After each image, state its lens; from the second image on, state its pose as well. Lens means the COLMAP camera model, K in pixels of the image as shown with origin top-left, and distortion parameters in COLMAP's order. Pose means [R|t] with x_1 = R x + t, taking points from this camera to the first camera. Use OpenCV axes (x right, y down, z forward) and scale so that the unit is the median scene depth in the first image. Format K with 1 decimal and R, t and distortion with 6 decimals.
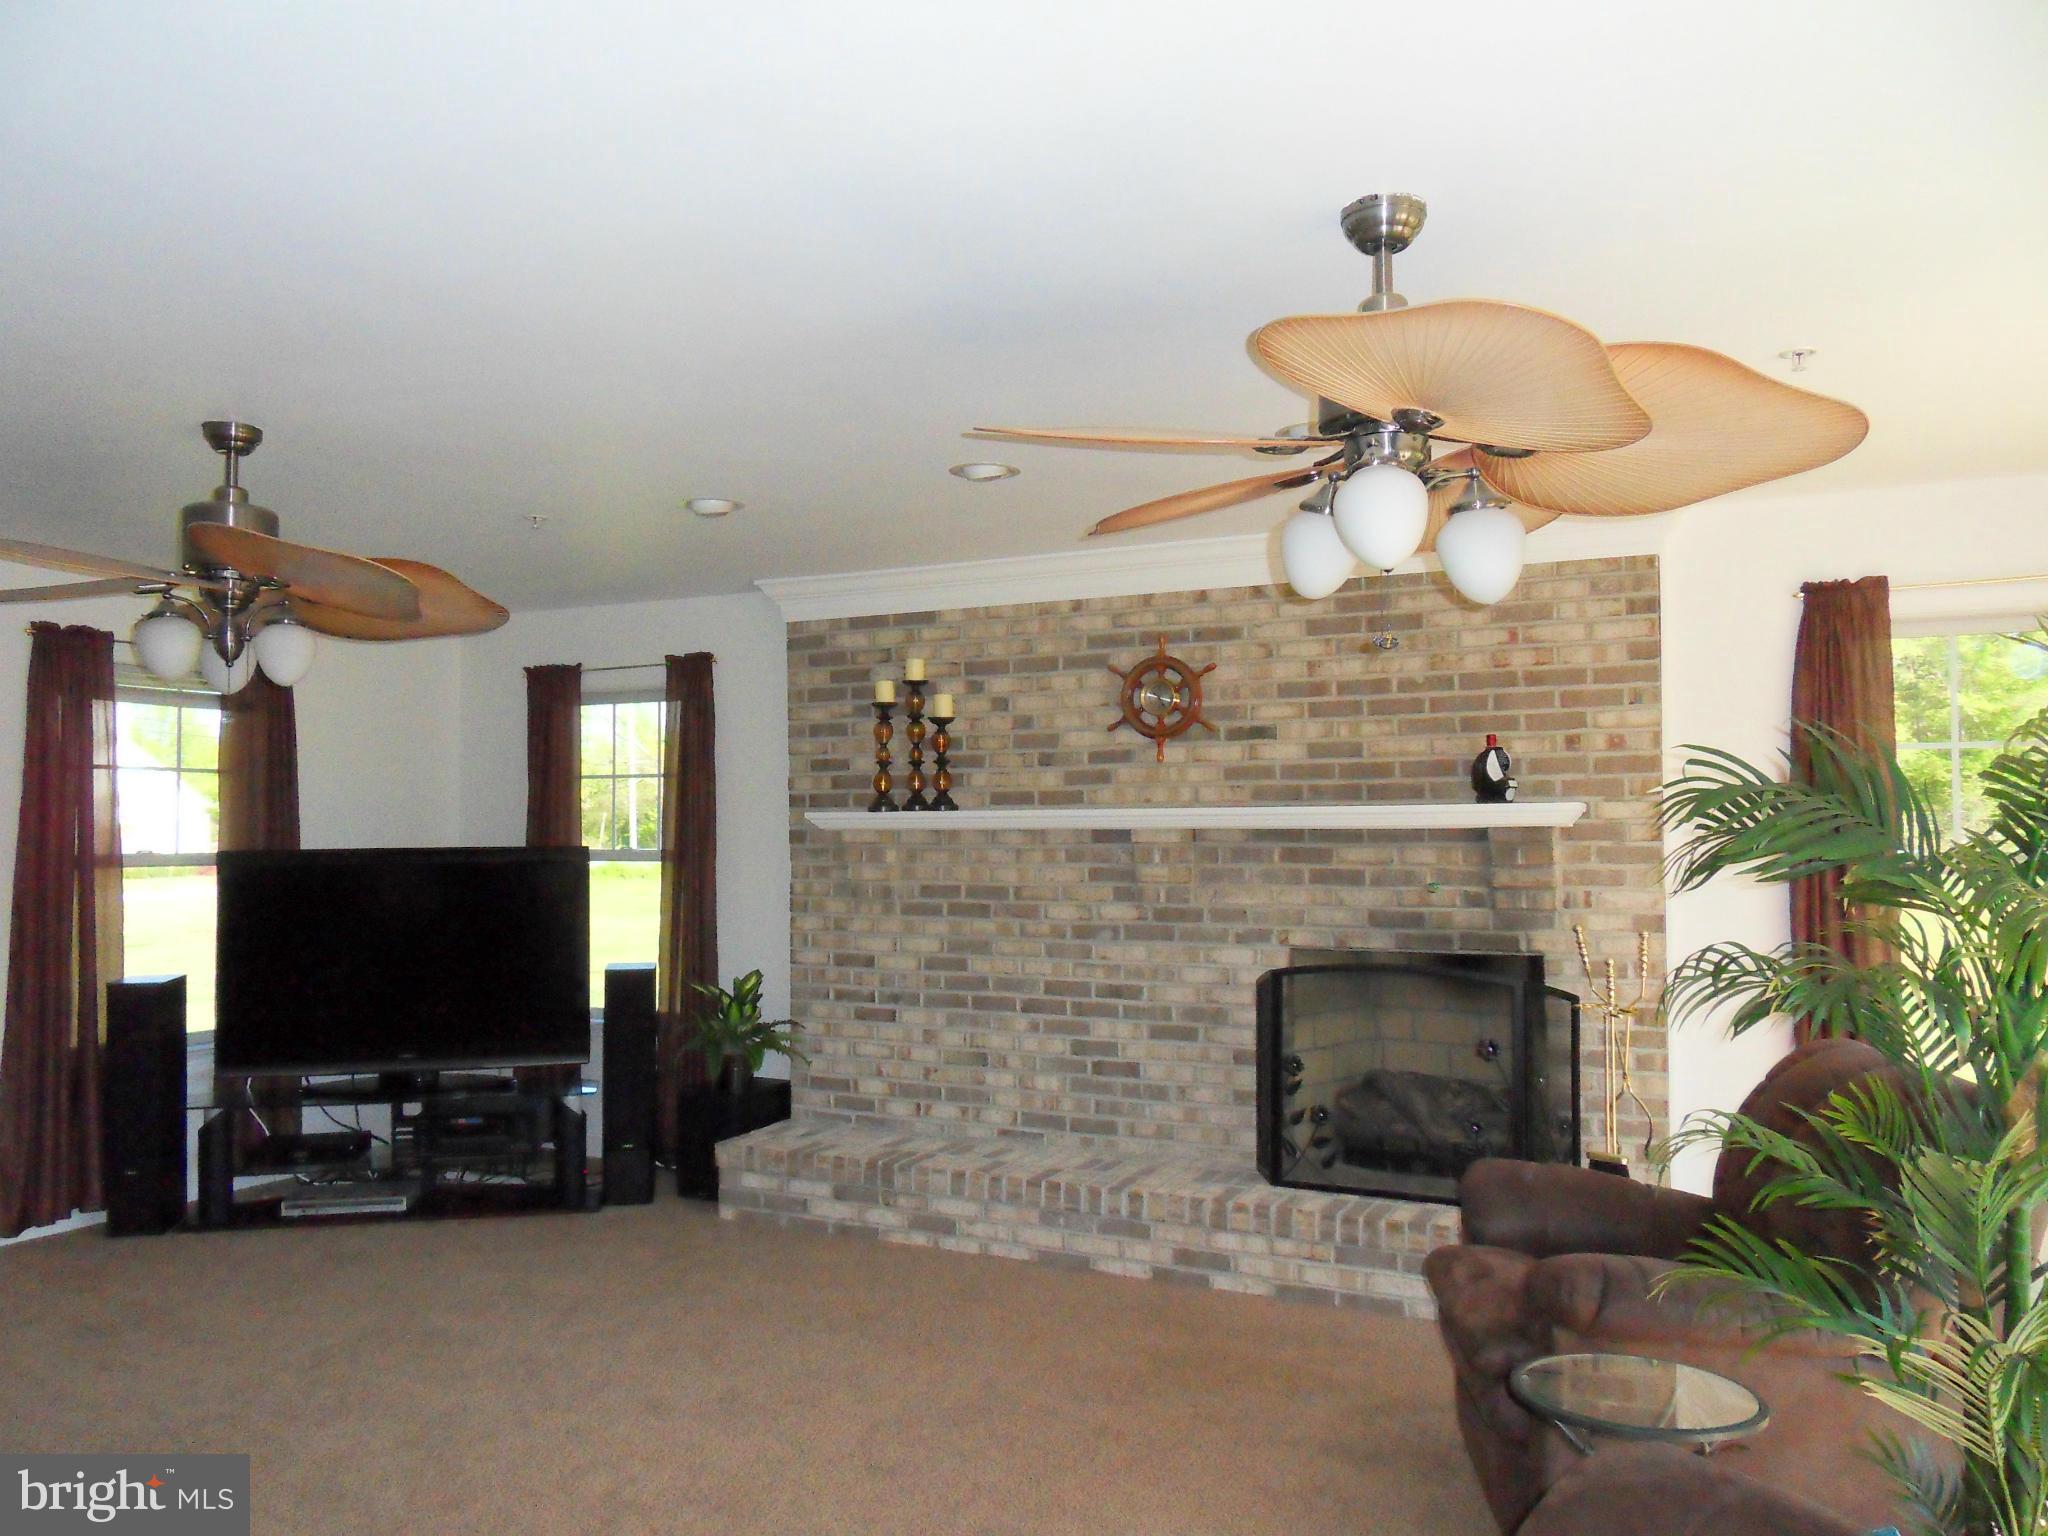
lens RADIAL K [[1511.8, 0, 1041.4], [0, 1511.8, 786.6], [0, 0, 1]] dist [-0.001901, -0.003427]
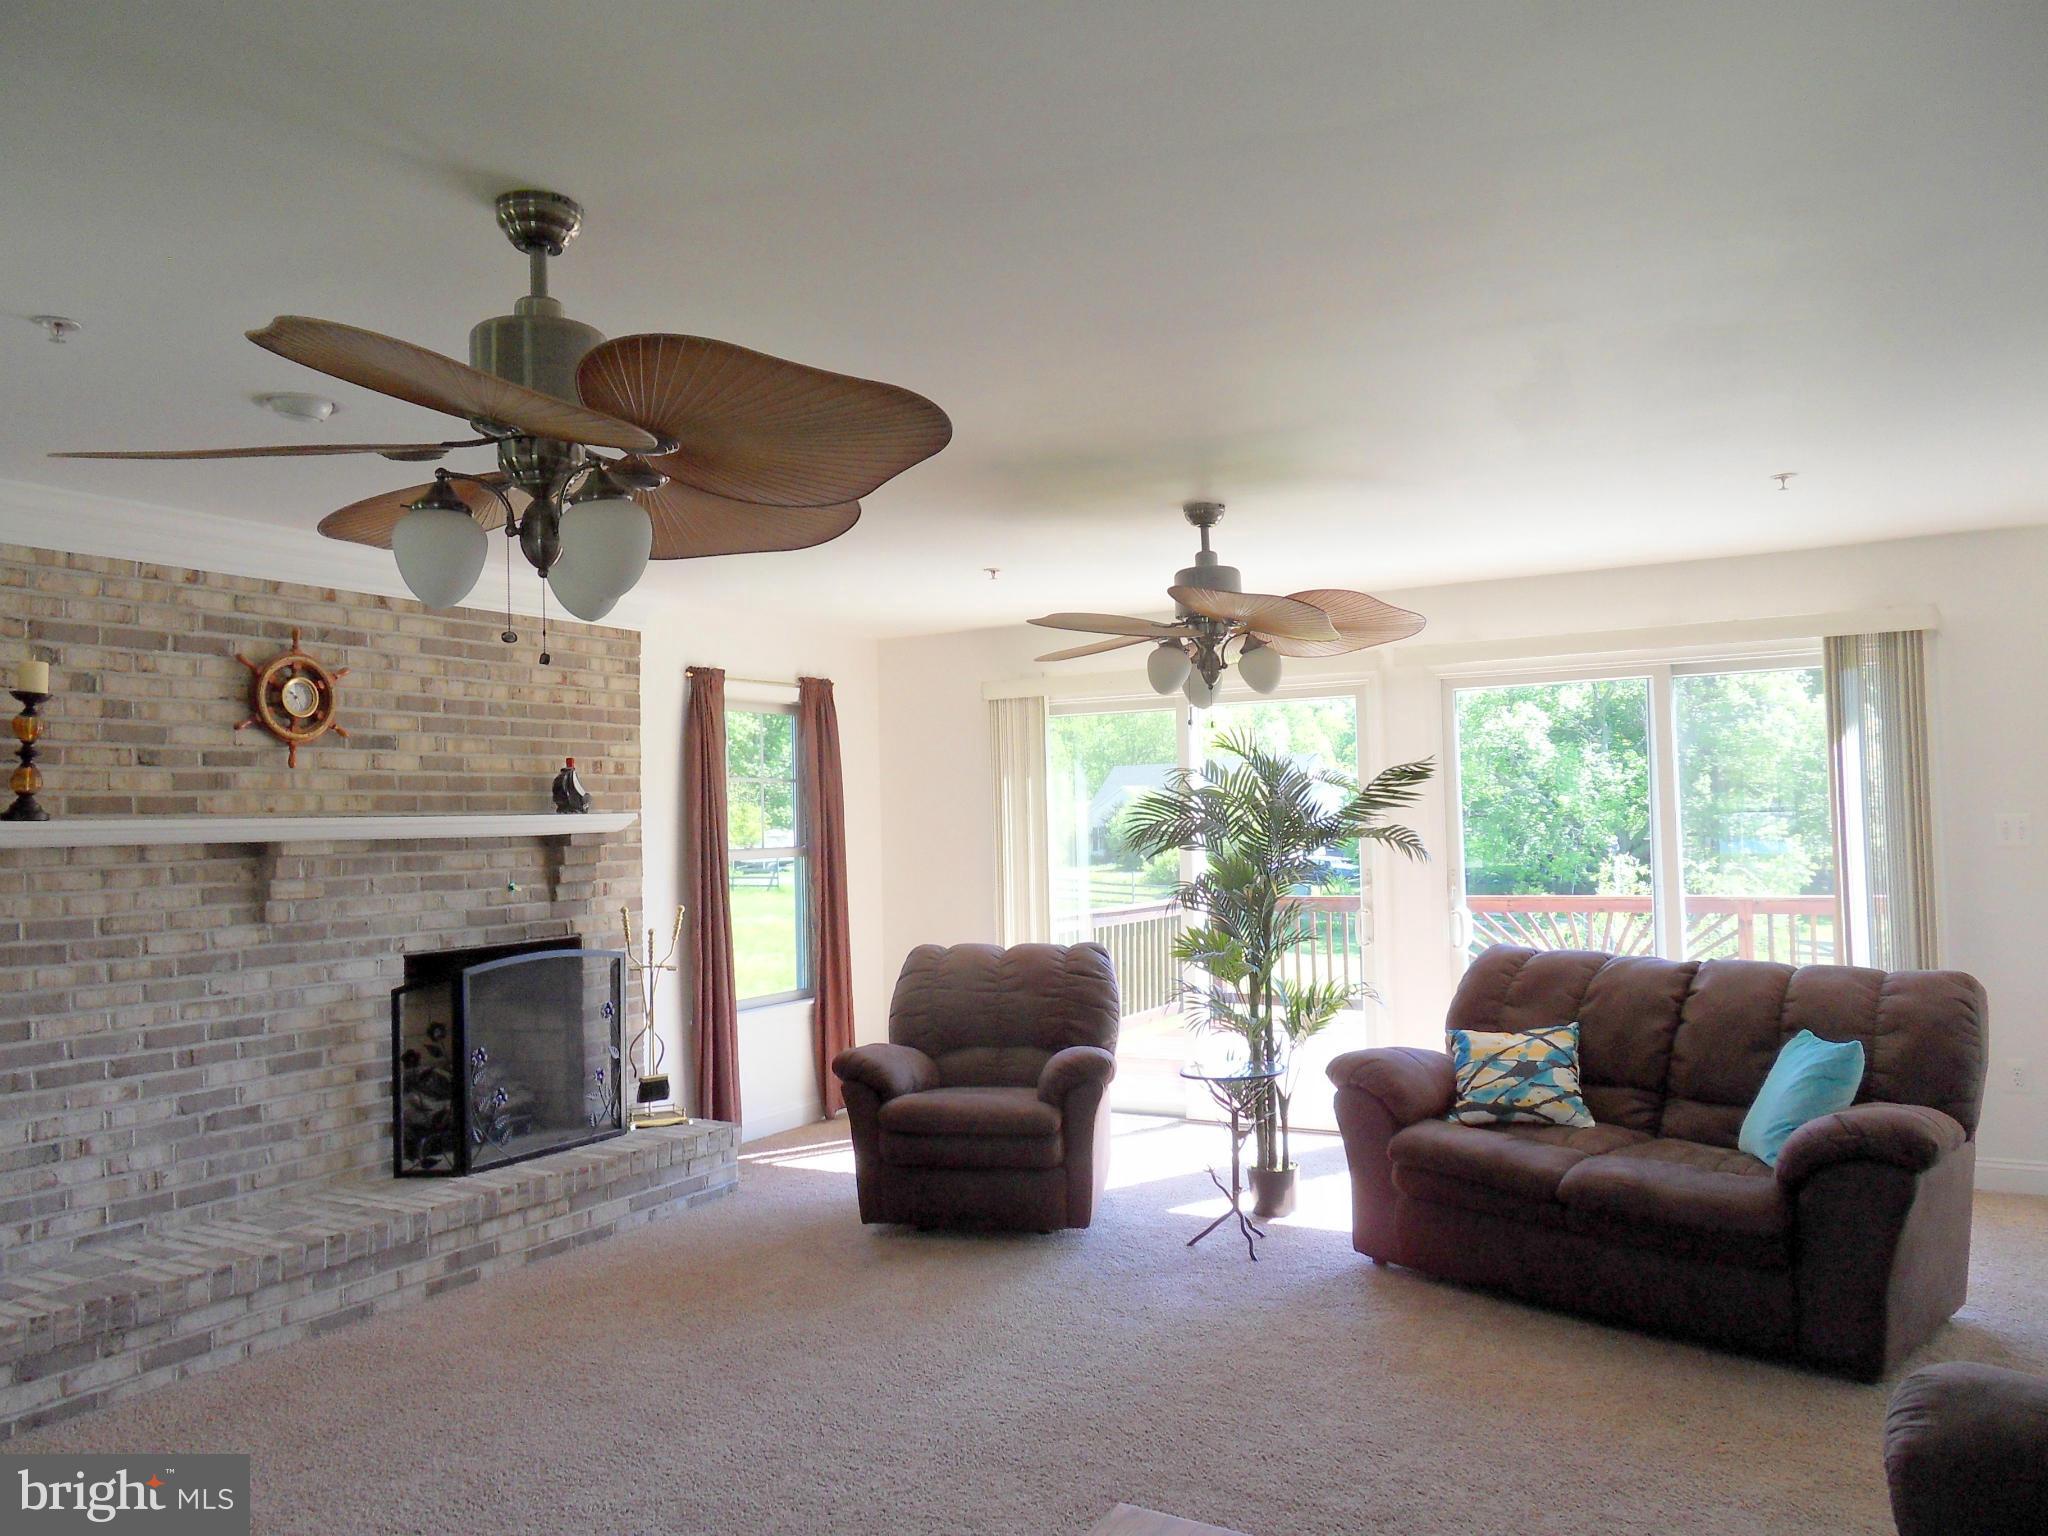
lens RADIAL K [[1511.8, 0, 1041.9], [0, 1511.8, 759.4], [0, 0, 1]] dist [-0.001901, -0.003427]
pose [[0.040120, 0.037261, 0.998500, -0.821055], [-0.019153, 0.999150, -0.036516, 0.003359], [-0.999011, -0.017659, 0.040800, 0.512350]]
